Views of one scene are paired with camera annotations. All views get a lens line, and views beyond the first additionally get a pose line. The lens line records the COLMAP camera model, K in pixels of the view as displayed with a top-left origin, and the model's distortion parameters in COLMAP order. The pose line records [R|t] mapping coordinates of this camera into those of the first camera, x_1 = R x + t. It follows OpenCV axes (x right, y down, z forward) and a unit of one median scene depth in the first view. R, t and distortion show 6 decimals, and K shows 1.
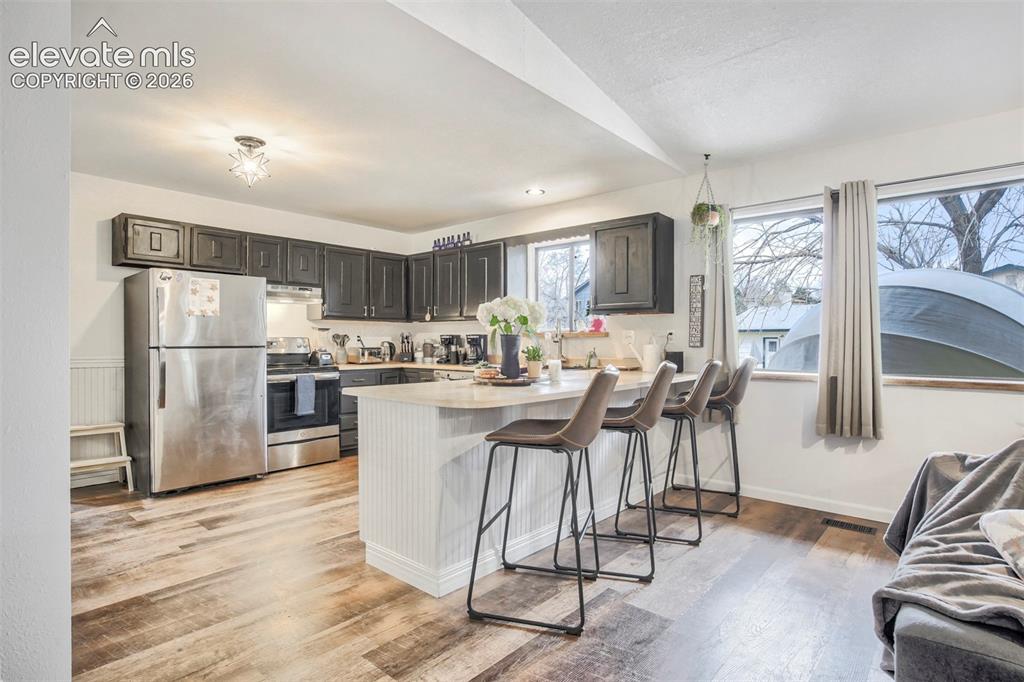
lens RADIAL K [[531.5, 0, 507.7], [0, 531.5, 340.7], [0, 0, 1]] dist [-0.039032, 0.017711]
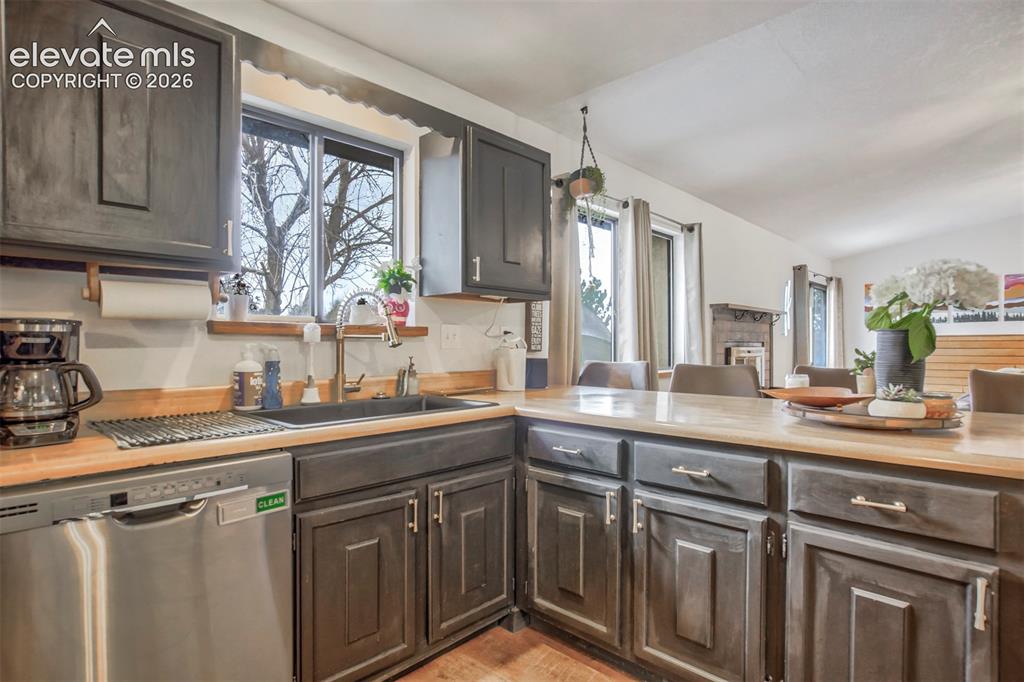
lens RADIAL K [[531.5, 0, 498.1], [0, 531.5, 352.3], [0, 0, 1]] dist [-0.039032, 0.017711]
pose [[0.050708, -0.018181, 0.998548, -0.303779], [0.003576, 0.999831, 0.018023, 0.000342], [-0.998707, 0.002657, 0.050764, 0.789085]]
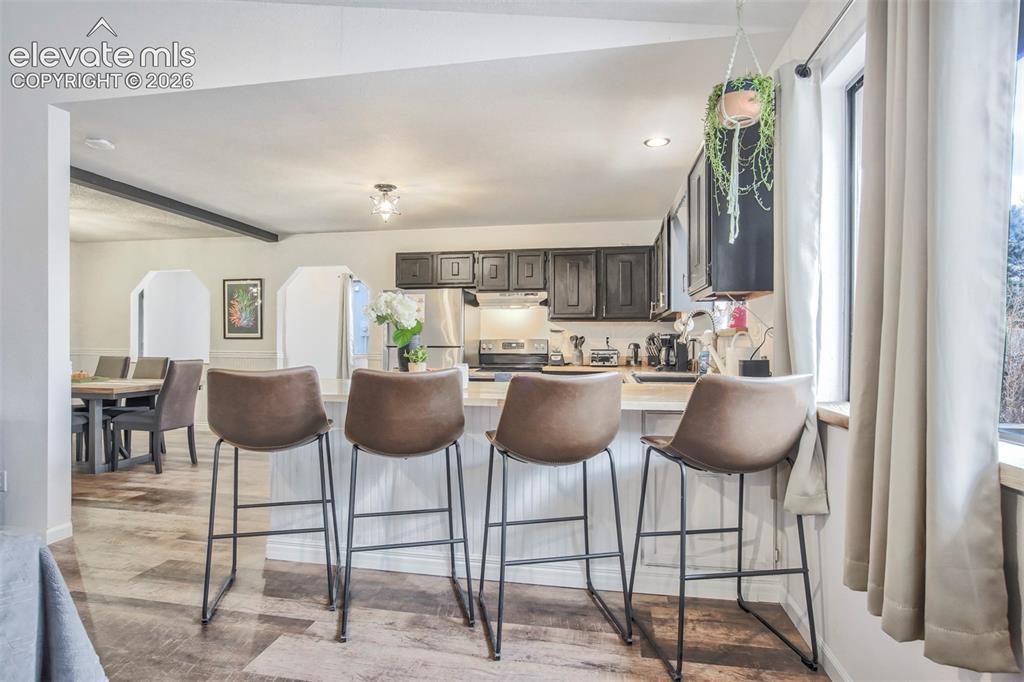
lens RADIAL K [[531.5, 0, 504.2], [0, 531.5, 349.9], [0, 0, 1]] dist [-0.039032, 0.017711]
pose [[0.508909, 0.012313, -0.860732, 0.514362], [-0.001950, 0.999912, 0.013151, 0.001894], [0.860818, -0.005014, 0.508888, 0.386282]]
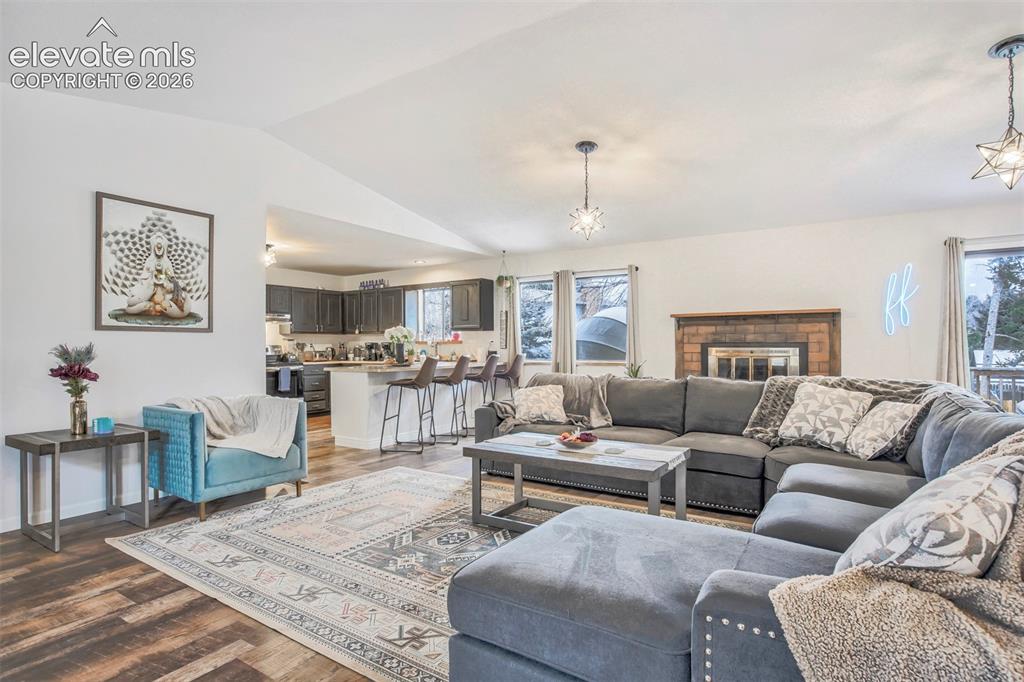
lens RADIAL K [[531.5, 0, 510.7], [0, 531.5, 332.5], [0, 0, 1]] dist [-0.039032, 0.017711]
pose [[0.988385, -0.006784, 0.151817, 0.070521], [0.010440, 0.999674, -0.023301, 0.000051], [-0.151609, 0.024615, 0.988134, -0.703673]]
